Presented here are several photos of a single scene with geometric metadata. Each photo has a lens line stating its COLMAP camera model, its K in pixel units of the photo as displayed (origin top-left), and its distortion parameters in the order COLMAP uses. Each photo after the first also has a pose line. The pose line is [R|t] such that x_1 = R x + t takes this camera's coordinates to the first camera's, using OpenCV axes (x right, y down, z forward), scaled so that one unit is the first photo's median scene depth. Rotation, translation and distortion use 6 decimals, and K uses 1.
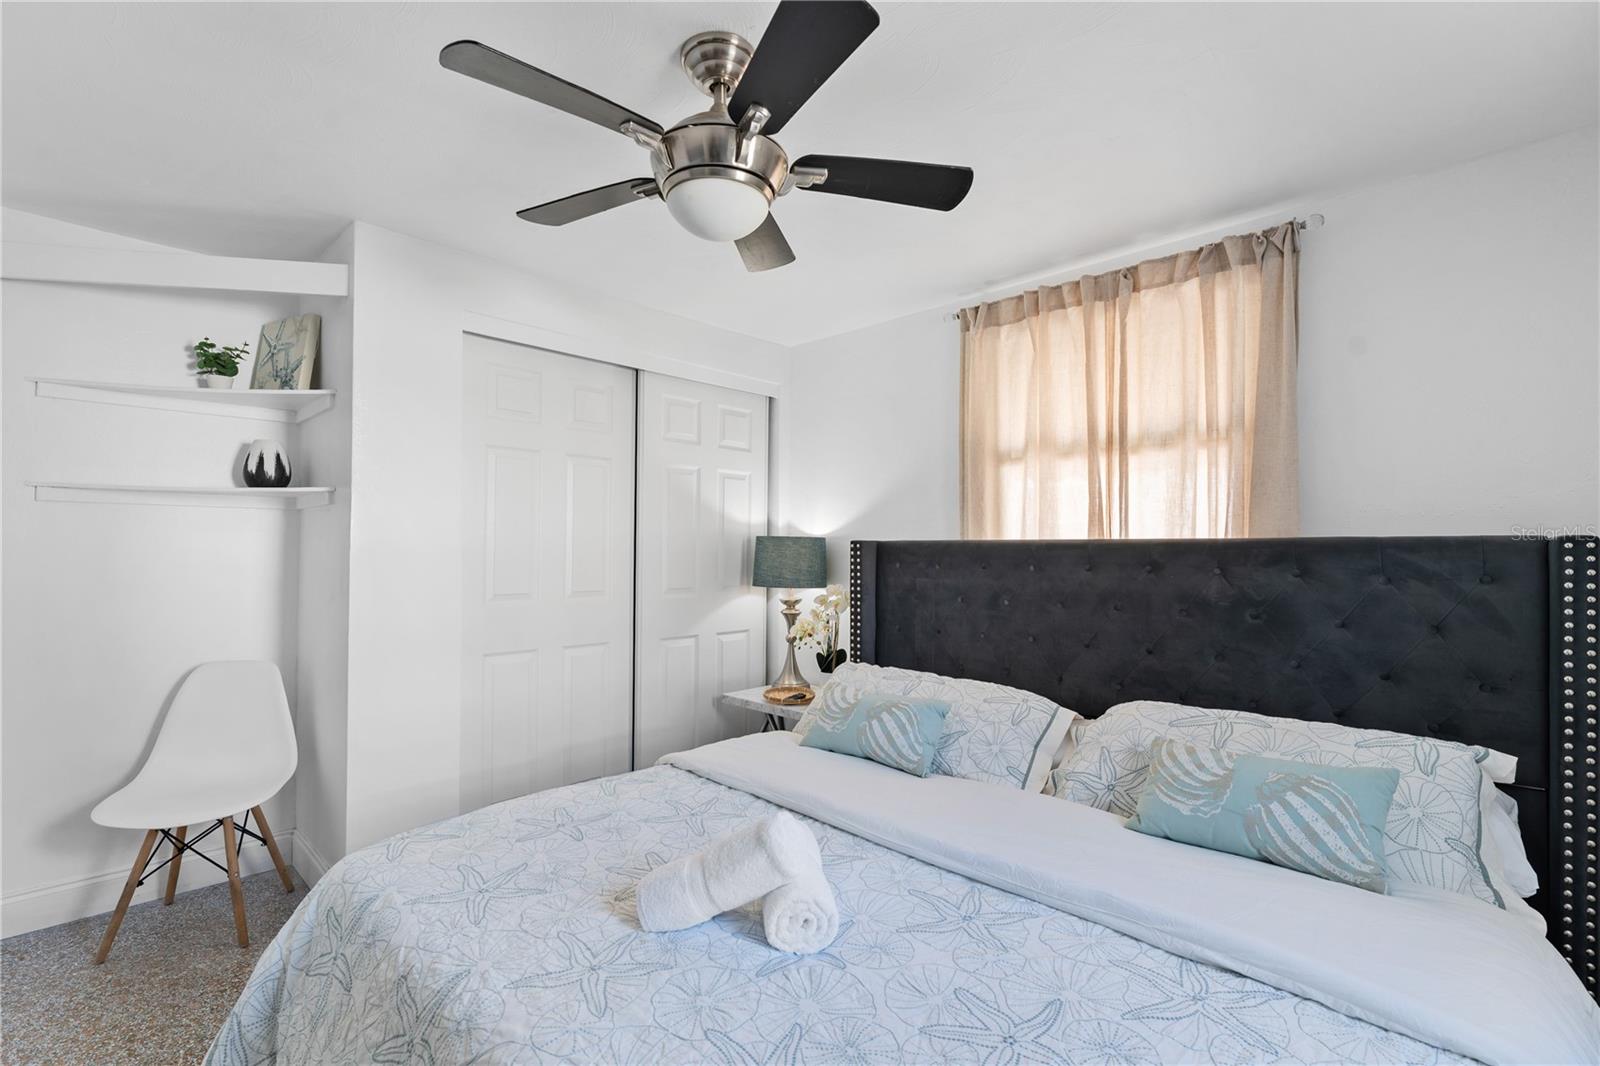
lens RADIAL K [[715.9, 0, 800.0], [0, 715.9, 533.0], [0, 0, 1]] dist [0.000519, 0.000189]
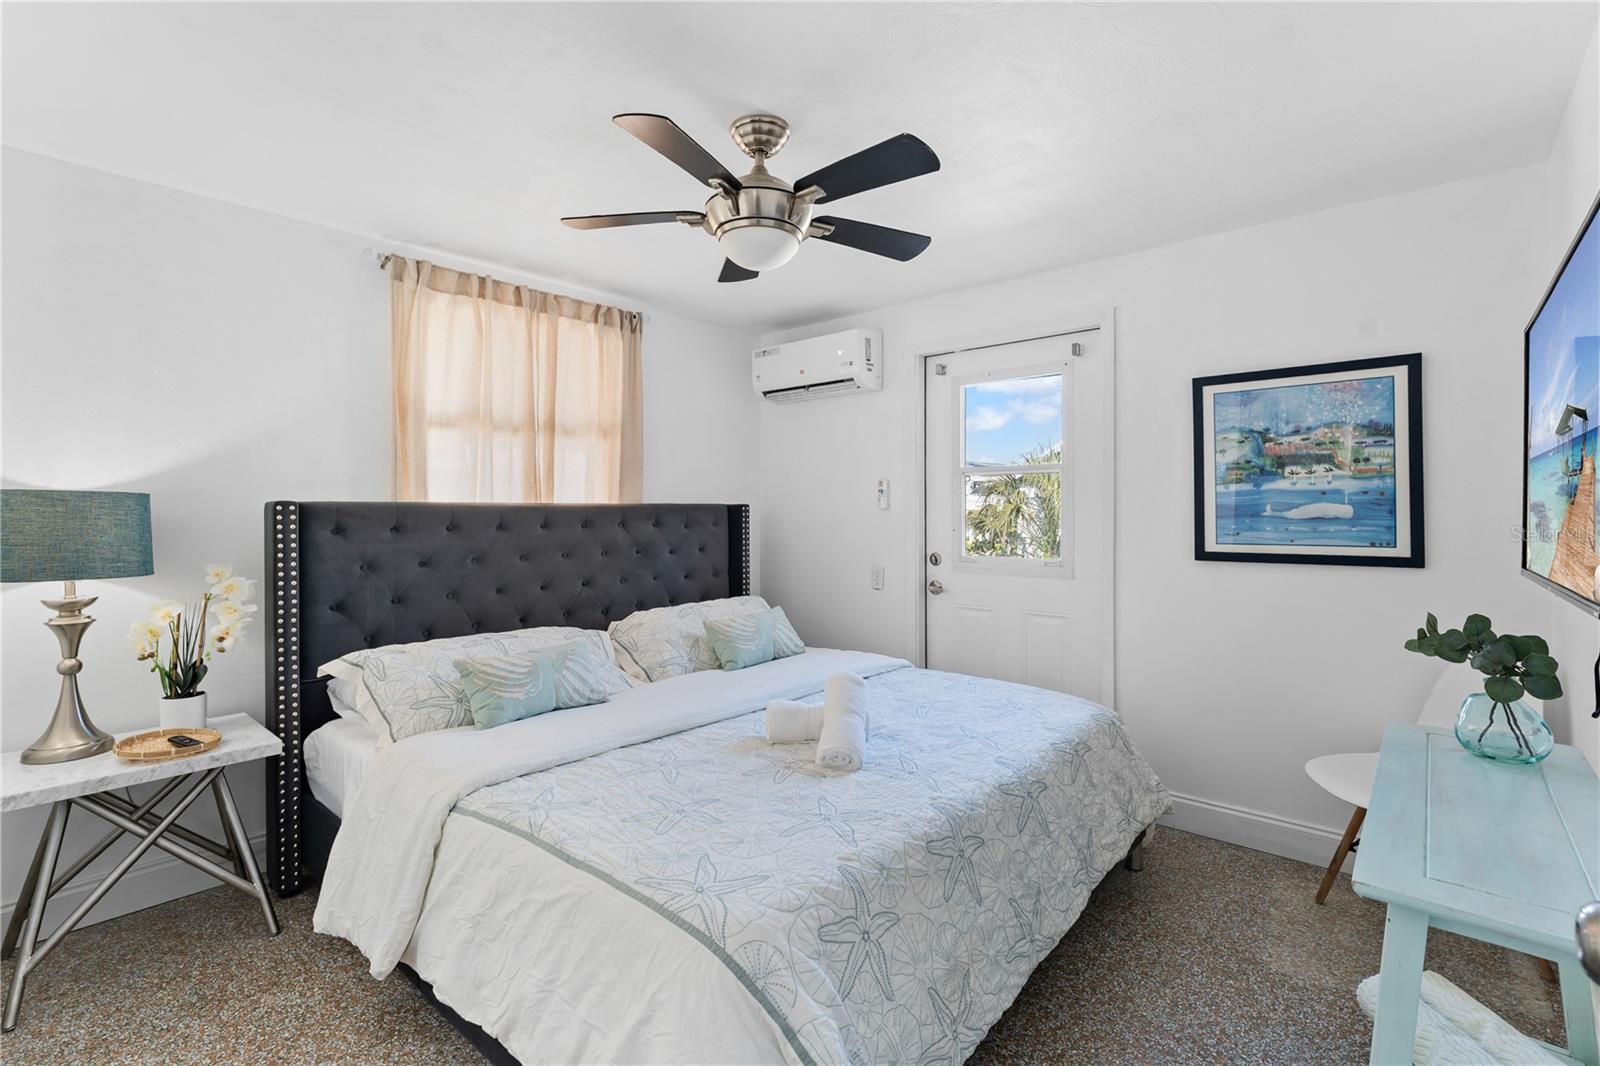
lens RADIAL K [[720.7, 0, 801.4], [0, 720.7, 494.5], [0, 0, 1]] dist [0.000515, 0.000114]
pose [[-0.049084, 0.020372, 0.998587, -0.823255], [-0.019182, 0.999588, -0.021335, 0.011321], [-0.998610, -0.020202, -0.048673, 0.578840]]
